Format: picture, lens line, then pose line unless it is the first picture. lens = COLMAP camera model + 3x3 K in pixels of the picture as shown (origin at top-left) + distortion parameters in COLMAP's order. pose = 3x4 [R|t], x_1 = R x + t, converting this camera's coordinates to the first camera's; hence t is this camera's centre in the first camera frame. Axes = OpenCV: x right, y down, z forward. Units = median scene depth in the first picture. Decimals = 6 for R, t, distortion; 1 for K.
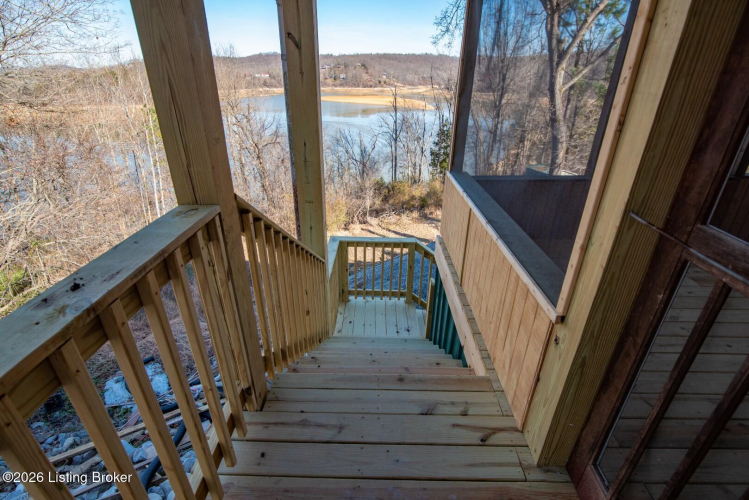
lens RADIAL K [[372.2, 0, 374.5], [0, 372.2, 250.0], [0, 0, 1]] dist [-0.001042, -0.001046]
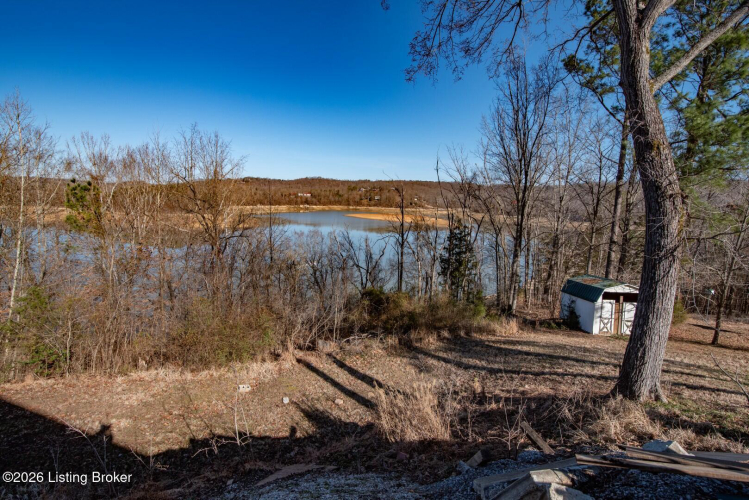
lens RADIAL K [[372.2, 0, 374.5], [0, 372.2, 250.0], [0, 0, 1]] dist [-0.001042, -0.001046]
pose [[0.995724, 0.042746, -0.081893, 0.067404], [-0.065056, 0.953859, -0.293121, -0.029474], [0.065585, 0.297195, 0.952562, 0.188229]]
